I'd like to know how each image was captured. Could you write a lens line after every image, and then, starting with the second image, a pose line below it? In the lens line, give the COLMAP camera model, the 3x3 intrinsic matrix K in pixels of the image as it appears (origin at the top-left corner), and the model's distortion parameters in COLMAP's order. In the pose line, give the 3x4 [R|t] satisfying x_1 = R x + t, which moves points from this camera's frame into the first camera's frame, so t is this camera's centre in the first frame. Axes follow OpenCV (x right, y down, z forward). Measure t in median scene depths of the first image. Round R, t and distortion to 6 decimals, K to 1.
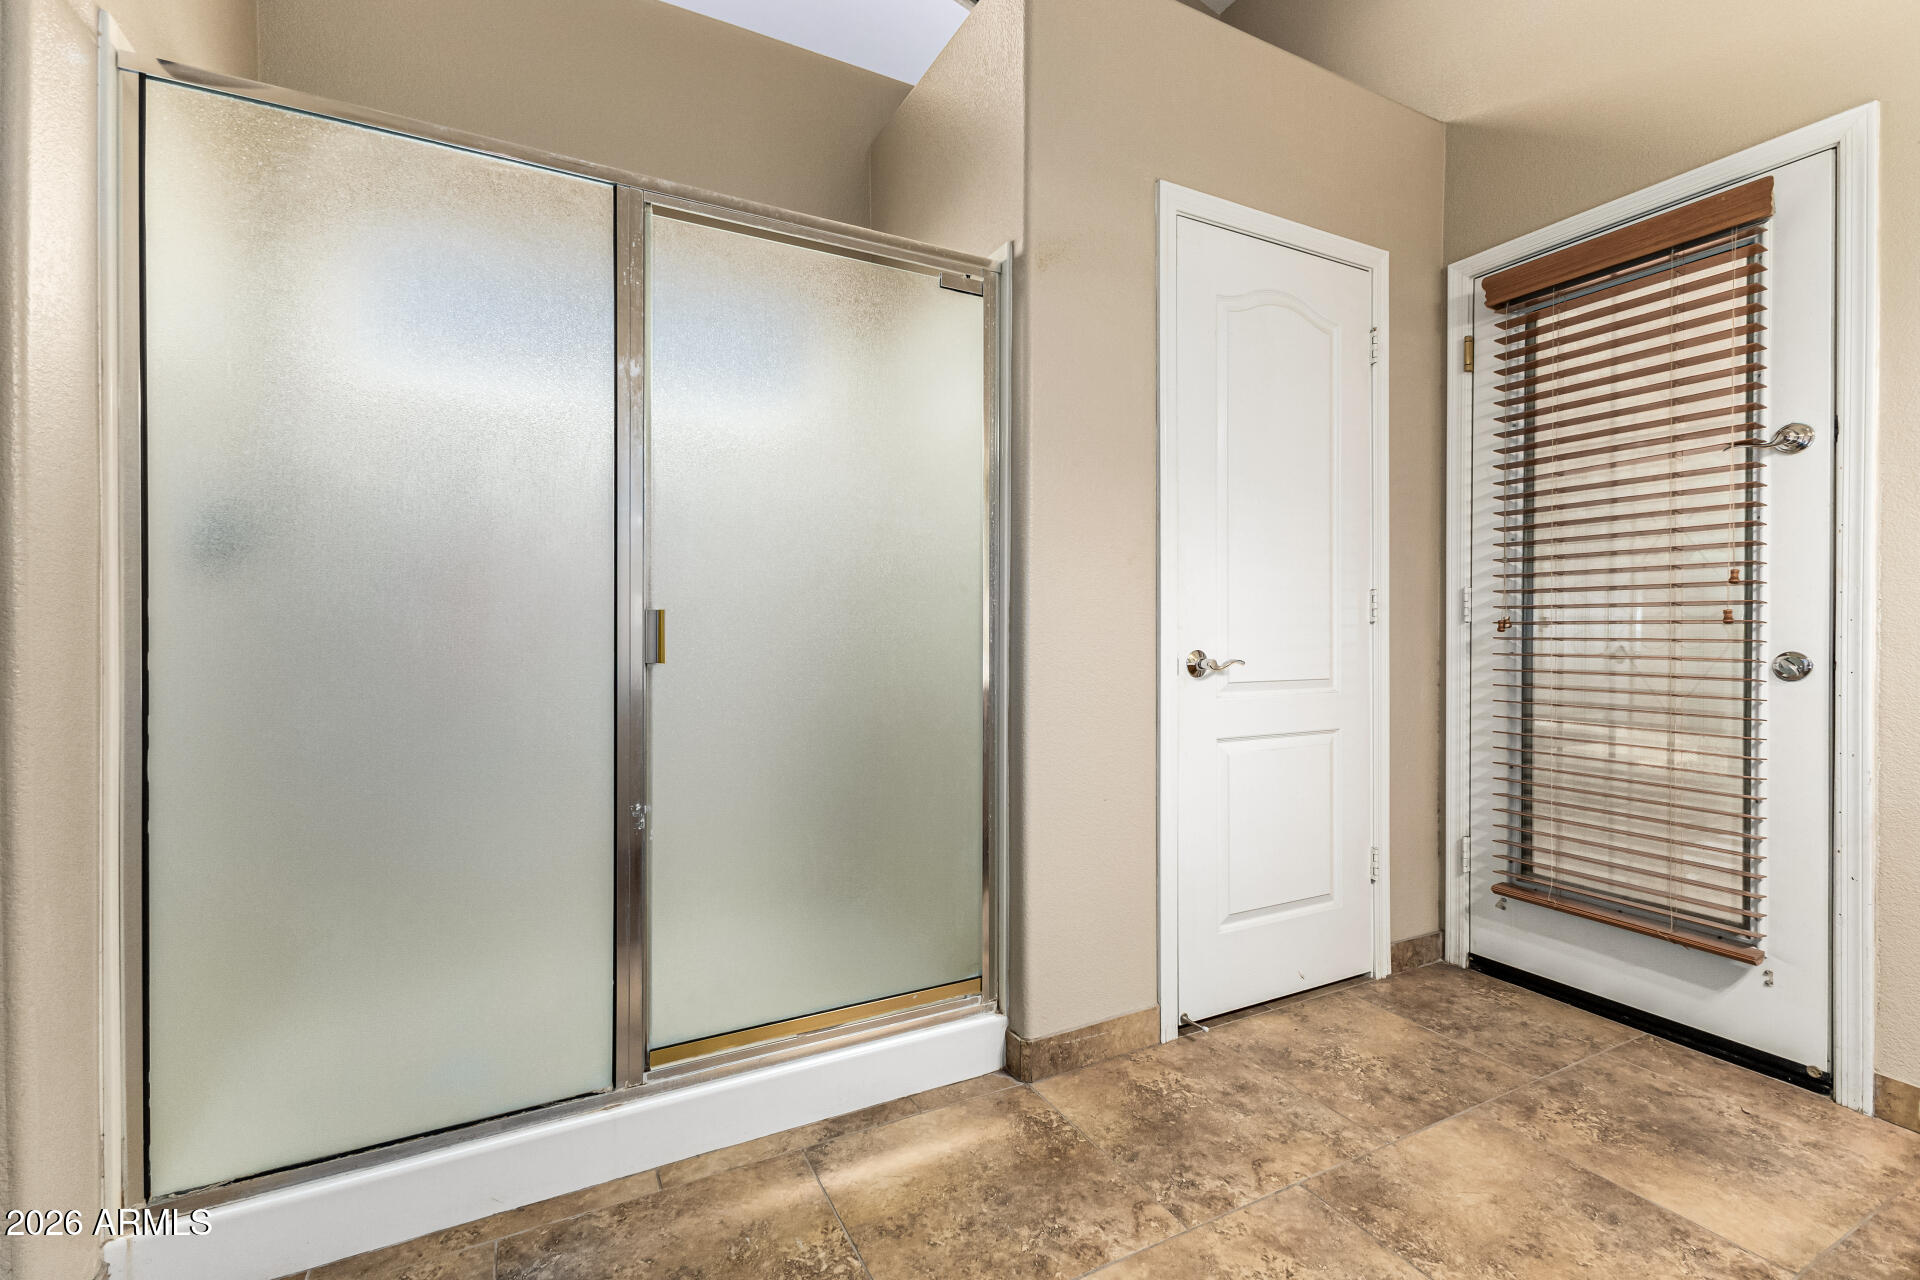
lens RADIAL K [[831.0, 0, 949.7], [0, 831.0, 634.9], [0, 0, 1]] dist [0.010858, -0.001021]
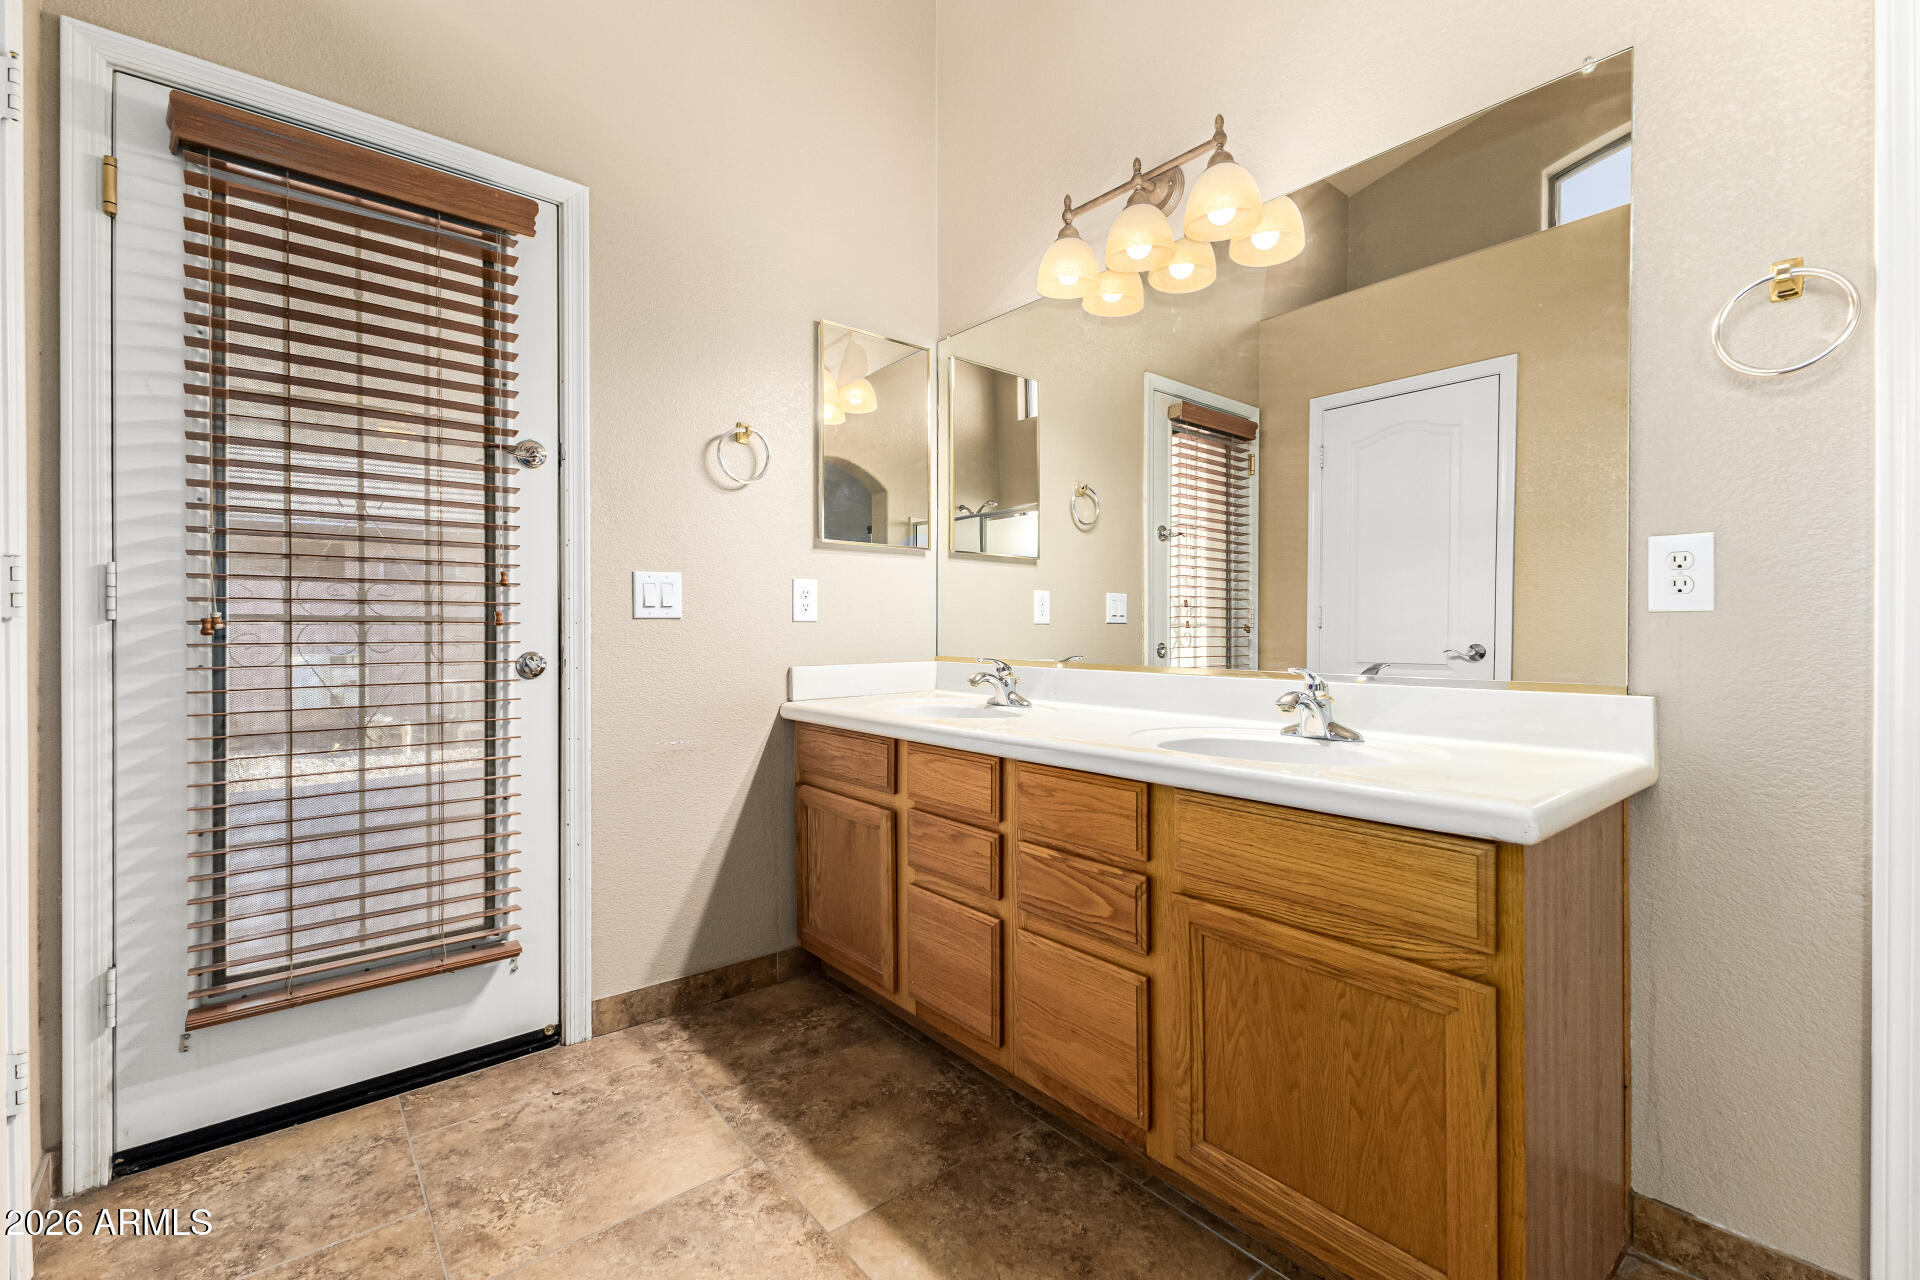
lens RADIAL K [[831.0, 0, 1020.2], [0, 831.0, 631.3], [0, 0, 1]] dist [0.010858, -0.001021]
pose [[-0.231539, -0.006088, 0.972806, -0.171800], [0.006789, 0.999946, 0.007874, -0.009462], [-0.972802, 0.008427, -0.231485, 0.604058]]
